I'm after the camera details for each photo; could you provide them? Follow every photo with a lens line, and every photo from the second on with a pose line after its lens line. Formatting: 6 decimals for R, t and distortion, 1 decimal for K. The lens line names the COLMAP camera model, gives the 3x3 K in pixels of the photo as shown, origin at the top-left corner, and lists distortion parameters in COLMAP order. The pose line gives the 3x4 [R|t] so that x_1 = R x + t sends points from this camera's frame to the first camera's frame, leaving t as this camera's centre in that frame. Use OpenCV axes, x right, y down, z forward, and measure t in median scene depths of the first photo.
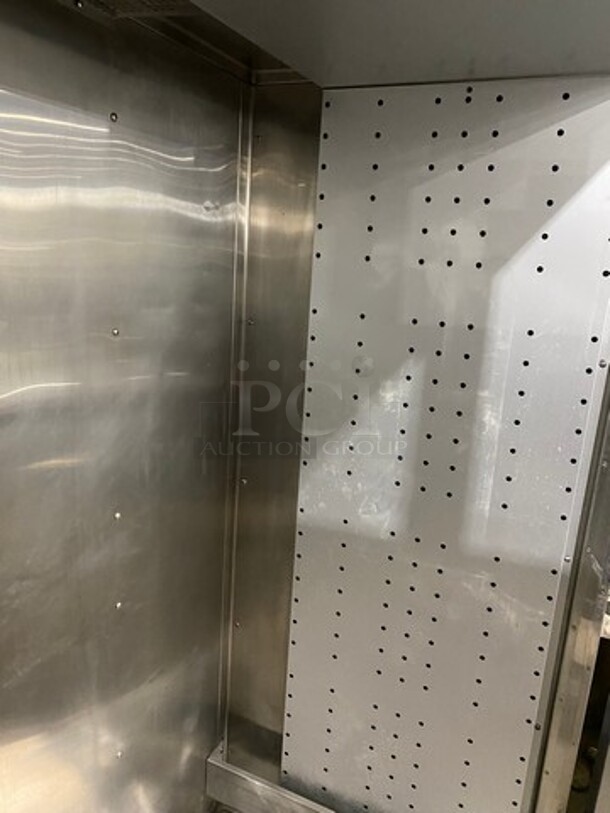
lens RADIAL K [[618.7, 0, 305.0], [0, 618.7, 406.5], [0, 0, 1]] dist [-0.006679, -0.002997]
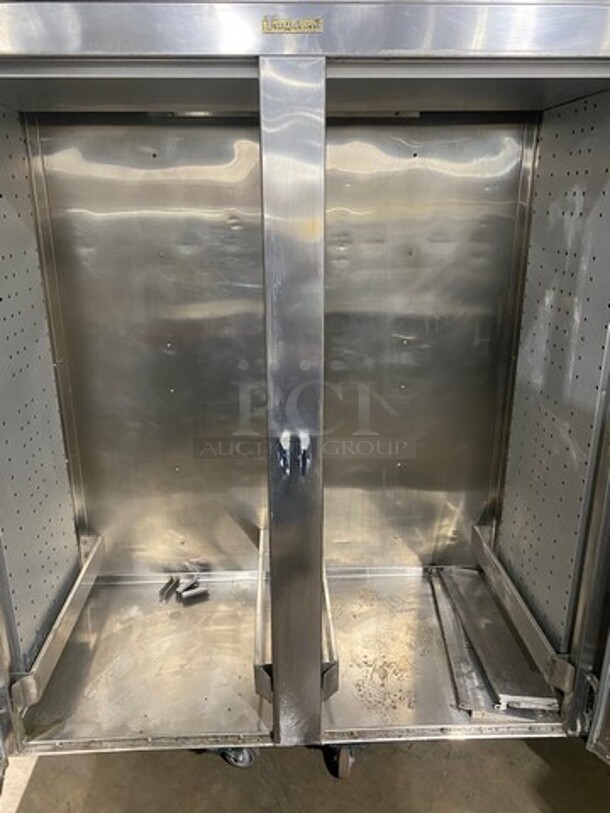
lens RADIAL K [[618.7, 0, 305.0], [0, 618.7, 406.5], [0, 0, 1]] dist [-0.006679, -0.002997]
pose [[0.475432, 0.221870, -0.851315, 1.284598], [-0.186650, 0.971085, 0.148847, 0.129957], [0.859724, 0.088132, 0.503097, -0.311869]]
